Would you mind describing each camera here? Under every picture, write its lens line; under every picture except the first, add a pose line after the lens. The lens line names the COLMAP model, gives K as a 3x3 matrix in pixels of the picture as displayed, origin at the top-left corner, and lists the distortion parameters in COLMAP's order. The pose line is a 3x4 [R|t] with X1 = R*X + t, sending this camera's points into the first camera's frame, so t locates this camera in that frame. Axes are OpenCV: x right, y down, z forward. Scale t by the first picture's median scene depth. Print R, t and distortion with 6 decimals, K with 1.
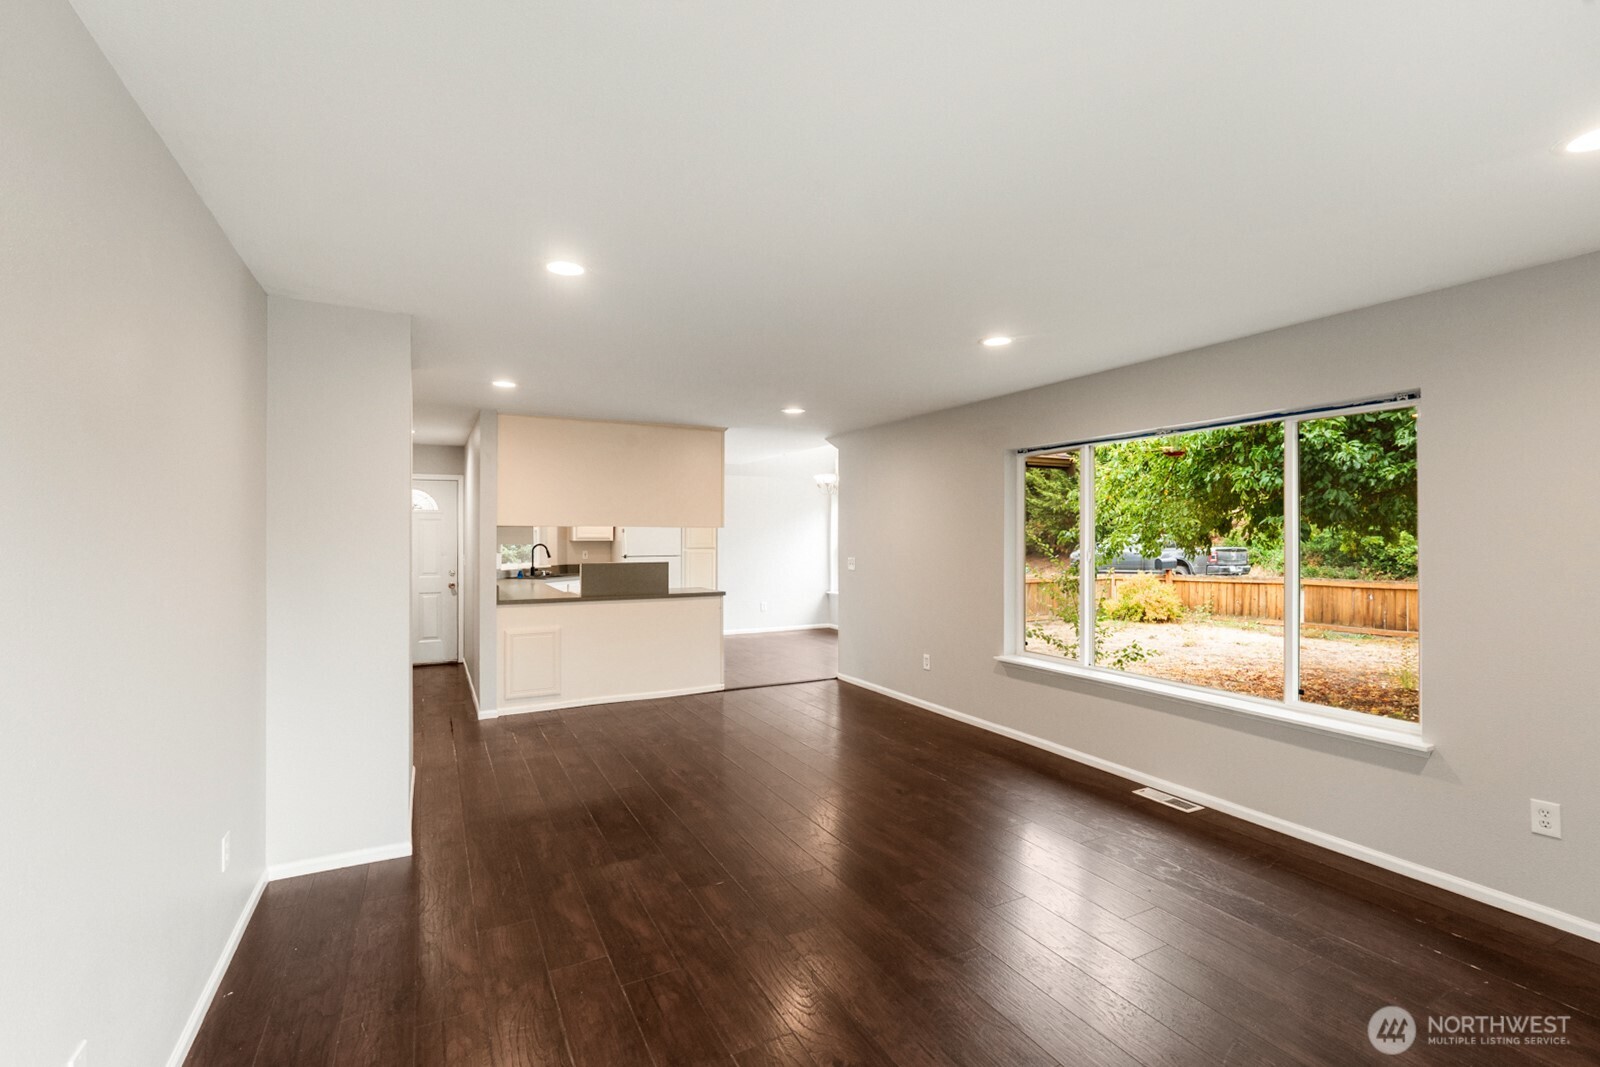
lens RADIAL K [[696.8, 0, 800.0], [0, 696.8, 533.5], [0, 0, 1]] dist [-0.009889, 0.000000]
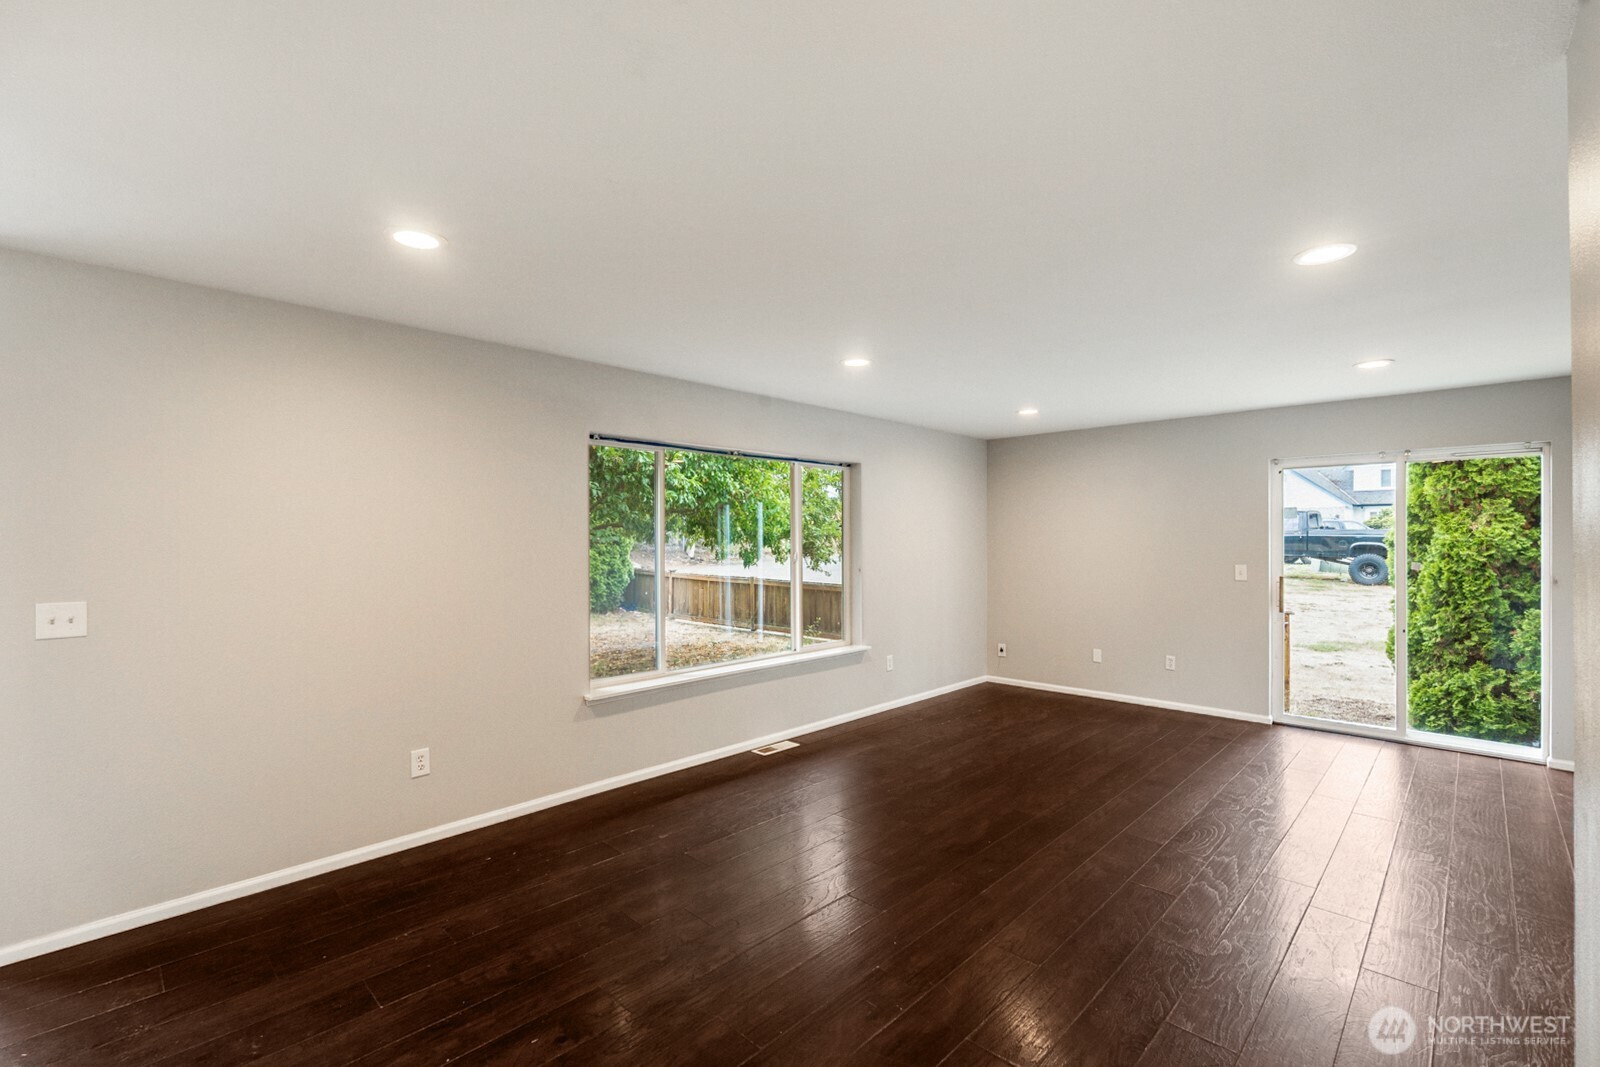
lens RADIAL K [[710.9, 0, 800.0], [0, 710.9, 533.5], [0, 0, 1]] dist [0.000507, 0.000182]
pose [[-0.312594, 0.010633, 0.949827, -0.541448], [-0.001149, 0.999932, -0.011572, 0.004283], [-0.949886, -0.004709, -0.312560, 1.021632]]
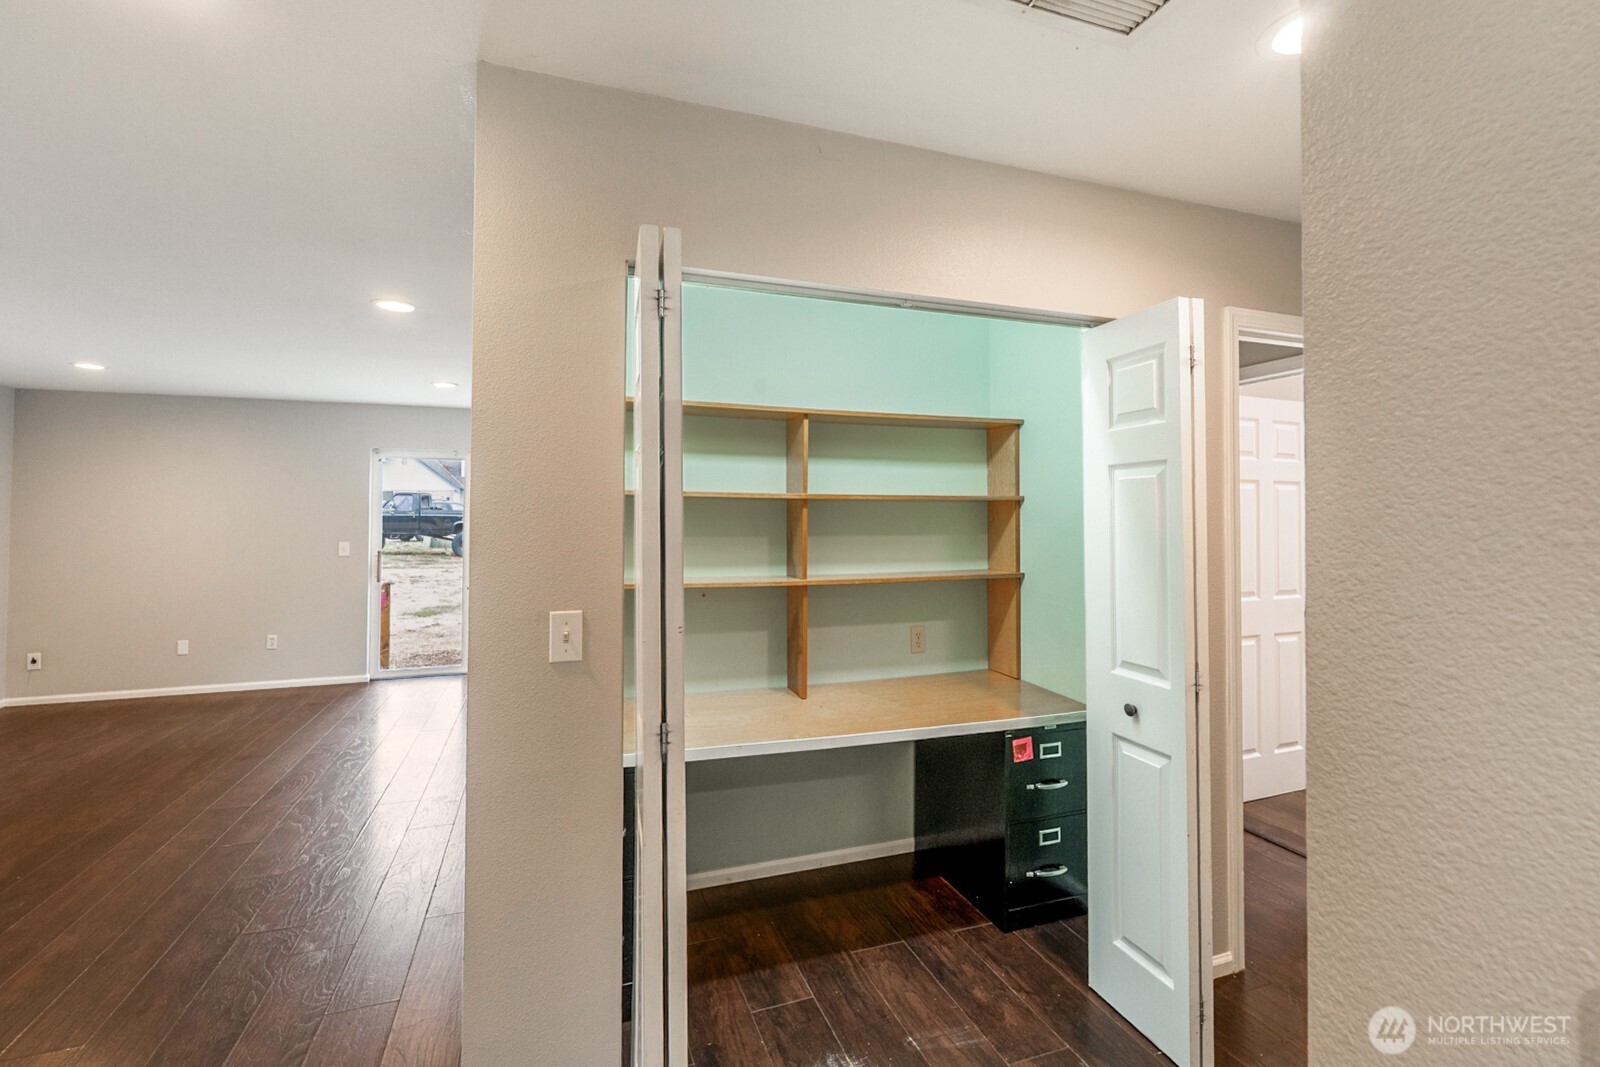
lens RADIAL K [[703.1, 0, 797.1], [0, 703.1, 501.3], [0, 0, 1]] dist [-0.002843, -0.000692]
pose [[-0.989628, 0.006036, 0.143528, -0.643900], [0.002097, 0.999617, -0.027579, 0.004740], [-0.143640, -0.026992, -0.989262, 1.103408]]
